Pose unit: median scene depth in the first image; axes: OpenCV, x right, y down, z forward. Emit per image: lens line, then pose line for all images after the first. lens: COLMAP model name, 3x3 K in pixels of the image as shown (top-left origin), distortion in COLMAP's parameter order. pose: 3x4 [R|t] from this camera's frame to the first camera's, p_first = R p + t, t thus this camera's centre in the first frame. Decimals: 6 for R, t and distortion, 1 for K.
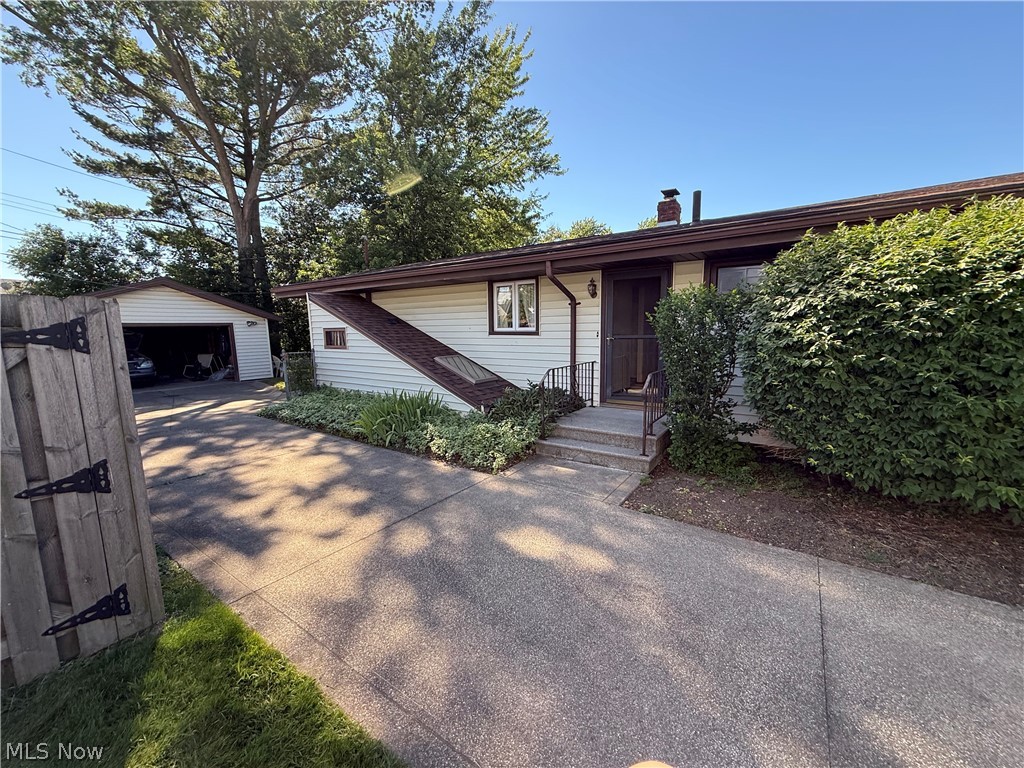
lens RADIAL K [[411.6, 0, 507.7], [0, 411.6, 388.6], [0, 0, 1]] dist [-0.001199, 0.001602]
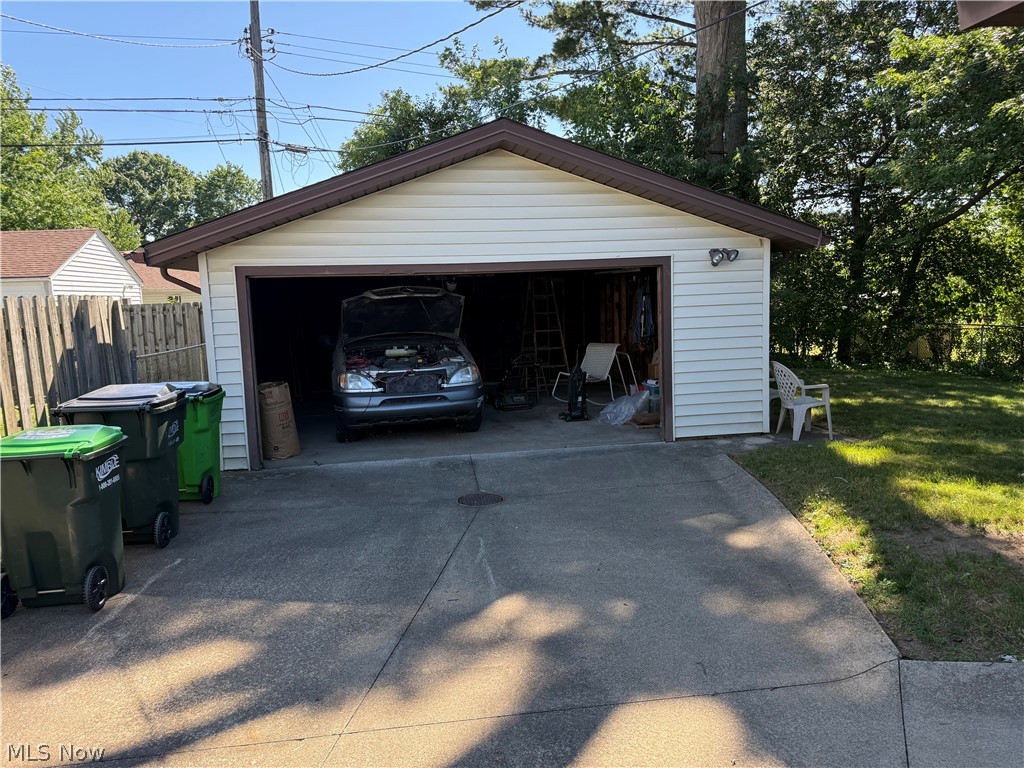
lens RADIAL K [[723.9, 0, 516.7], [0, 723.9, 380.4], [0, 0, 1]] dist [0.064869, -0.078050]
pose [[0.703693, 0.078814, -0.706120, -0.328629], [-0.074890, 0.996520, 0.036595, -0.072029], [0.706547, 0.027129, 0.707146, 0.494597]]
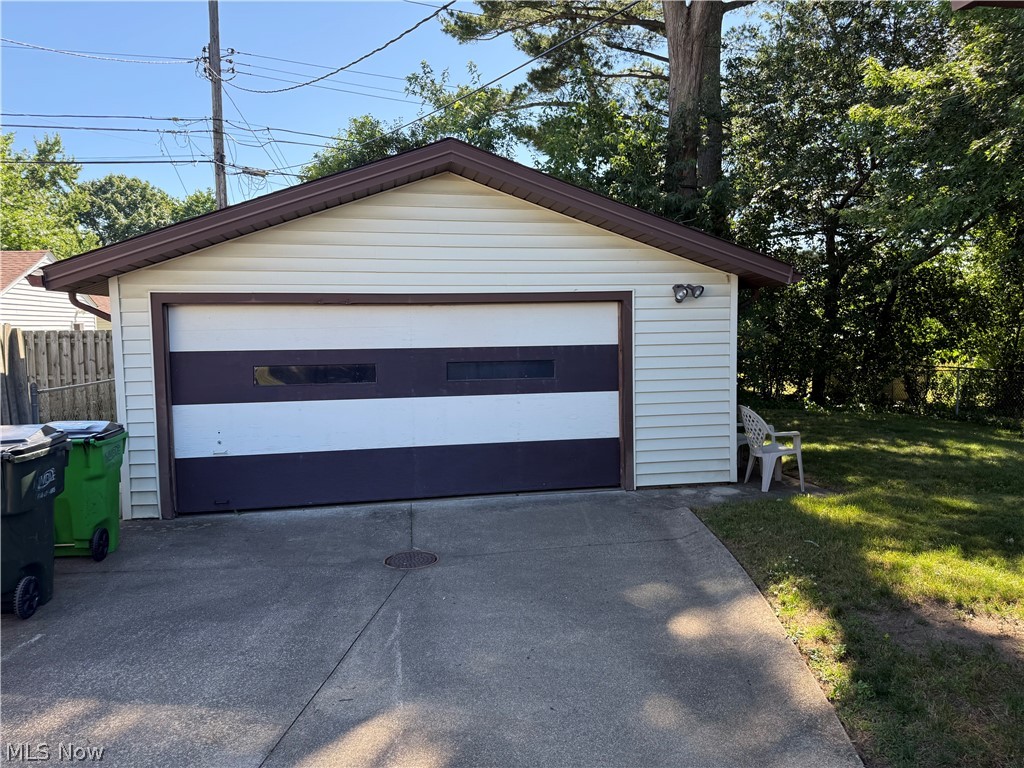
lens RADIAL K [[723.9, 0, 518.5], [0, 723.9, 383.7], [0, 0, 1]] dist [0.064869, -0.078050]
pose [[0.722638, 0.062990, -0.688350, -0.344106], [-0.090829, 0.995858, -0.004224, -0.079648], [0.685233, 0.065574, 0.725366, 0.540665]]
